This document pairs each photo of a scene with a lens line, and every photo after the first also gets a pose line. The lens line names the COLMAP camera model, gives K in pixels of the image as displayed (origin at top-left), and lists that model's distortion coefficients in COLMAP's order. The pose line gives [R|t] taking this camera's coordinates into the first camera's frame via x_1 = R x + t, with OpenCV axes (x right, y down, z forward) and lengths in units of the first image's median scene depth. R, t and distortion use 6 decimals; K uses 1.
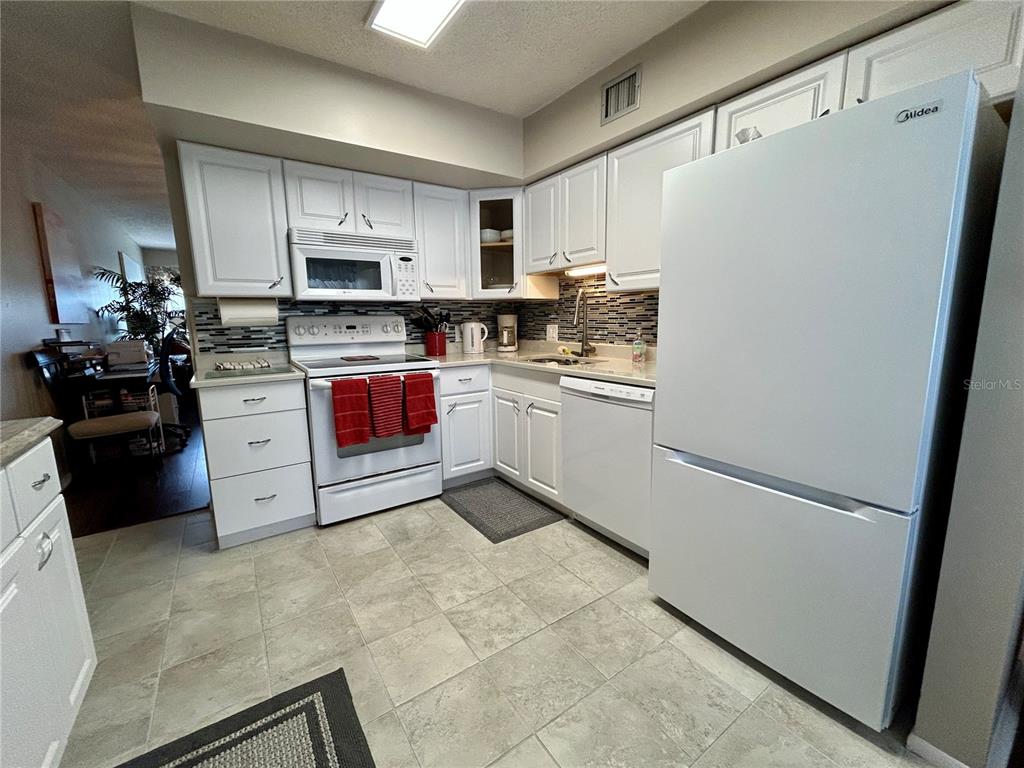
lens RADIAL K [[419.2, 0, 508.3], [0, 419.2, 383.9], [0, 0, 1]] dist [-0.000869, 0.000363]
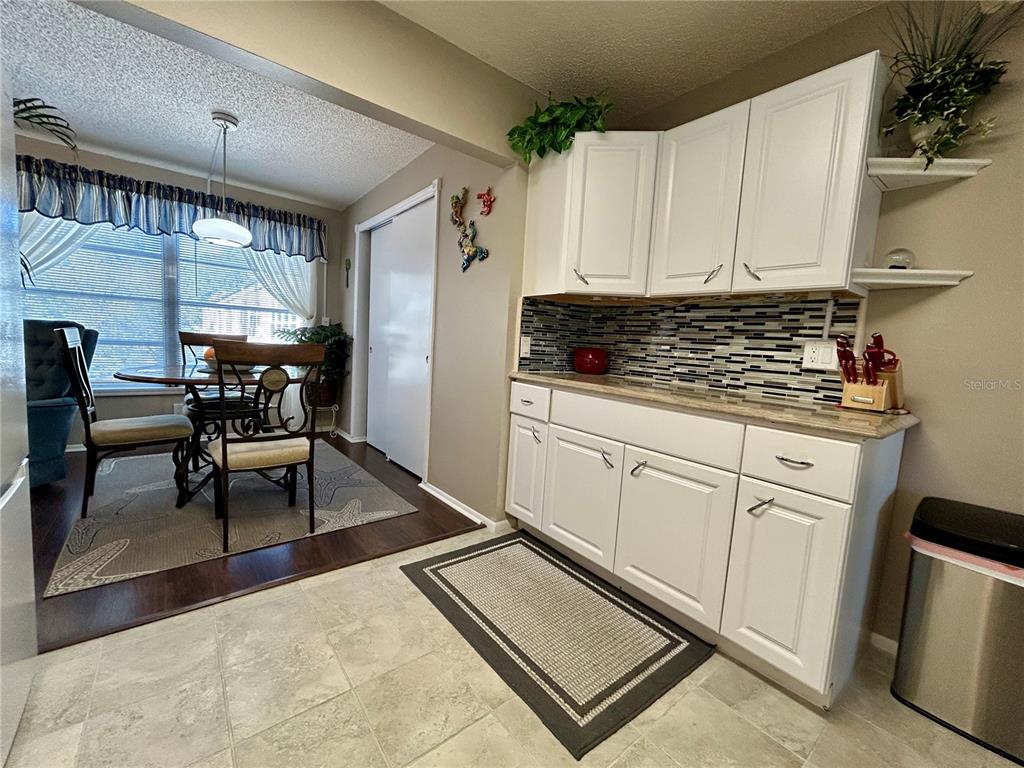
lens RADIAL K [[418.3, 0, 508.5], [0, 418.3, 383.6], [0, 0, 1]] dist [-0.000576, -0.000054]
pose [[-0.996270, -0.034653, -0.079029, -0.102886], [-0.053901, 0.965091, 0.256308, -0.096986], [0.067389, 0.259611, -0.963359, 0.855190]]
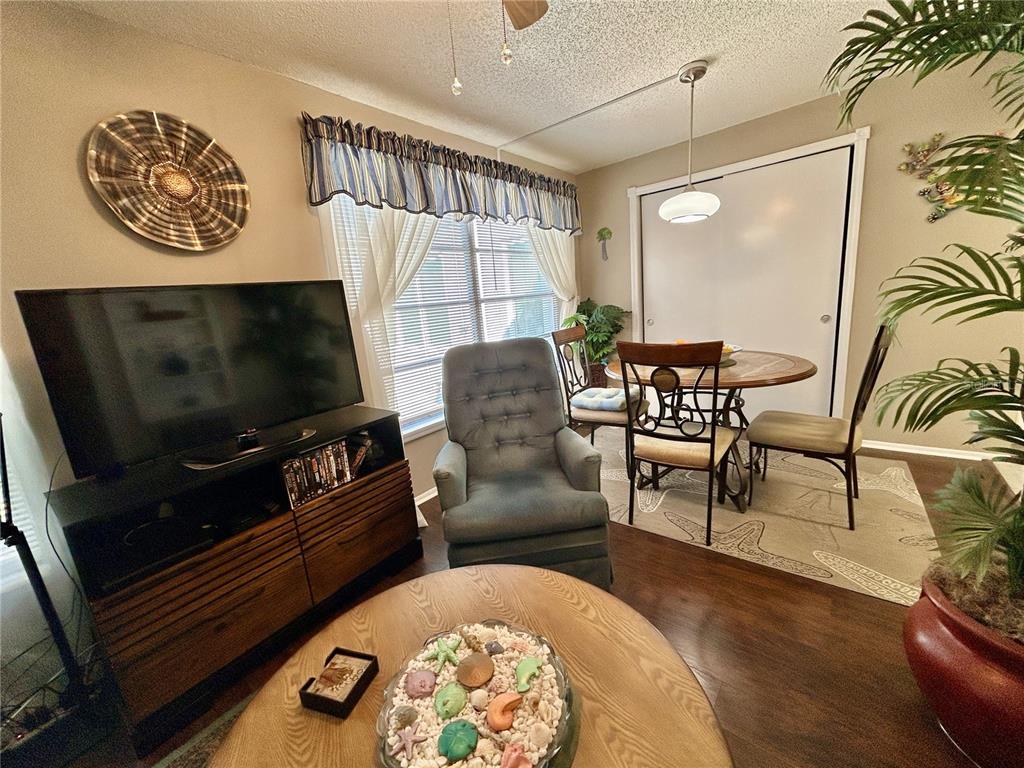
lens RADIAL K [[411.7, 0, 508.7], [0, 411.7, 383.8], [0, 0, 1]] dist [0.000424, -0.000291]
pose [[-0.952415, 0.156149, -0.261770, 1.219988], [0.054063, 0.931736, 0.359090, -0.141773], [0.299972, 0.327851, -0.895841, 0.510751]]
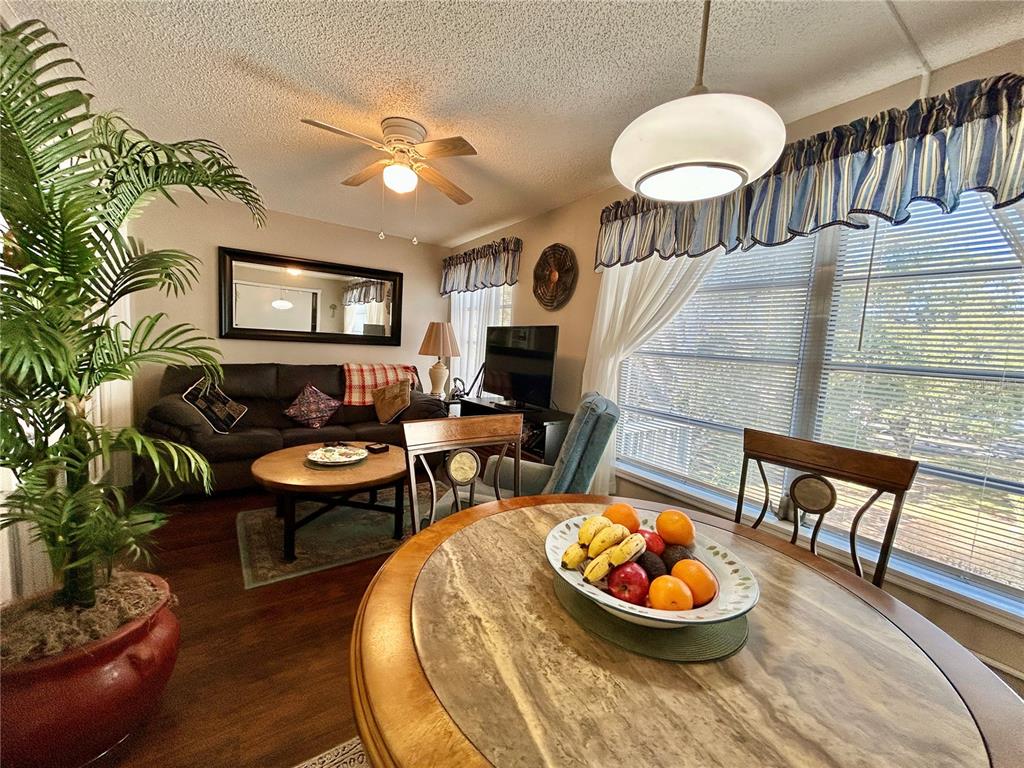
lens RADIAL K [[411.4, 0, 509.5], [0, 411.4, 383.7], [0, 0, 1]] dist [0.000321, -0.000079]
pose [[0.008134, -0.084164, 0.996419, 0.209245], [0.100216, 0.991503, 0.082931, -0.020233], [-0.994932, 0.099183, 0.016499, -0.151036]]
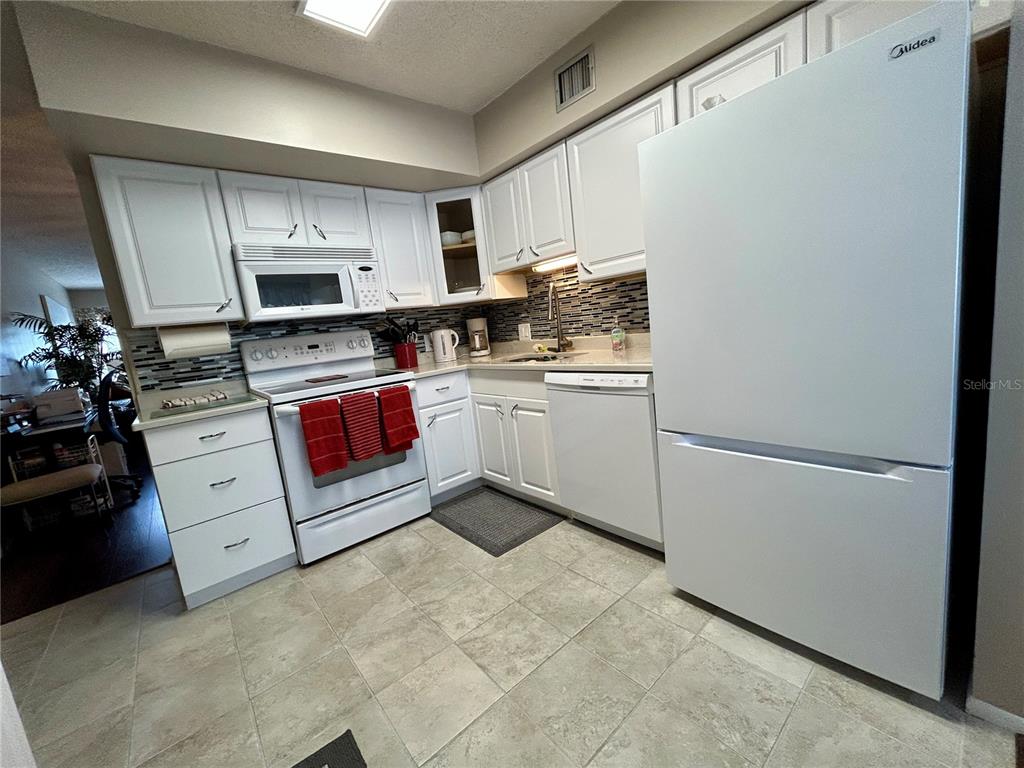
lens RADIAL K [[411.7, 0, 508.7], [0, 411.7, 383.8], [0, 0, 1]] dist [0.000424, -0.000291]
pose [[0.990165, -0.111641, 0.084315, -0.034340], [0.113073, 0.993509, -0.012393, 0.008005], [-0.082384, 0.021805, 0.996362, 0.058974]]
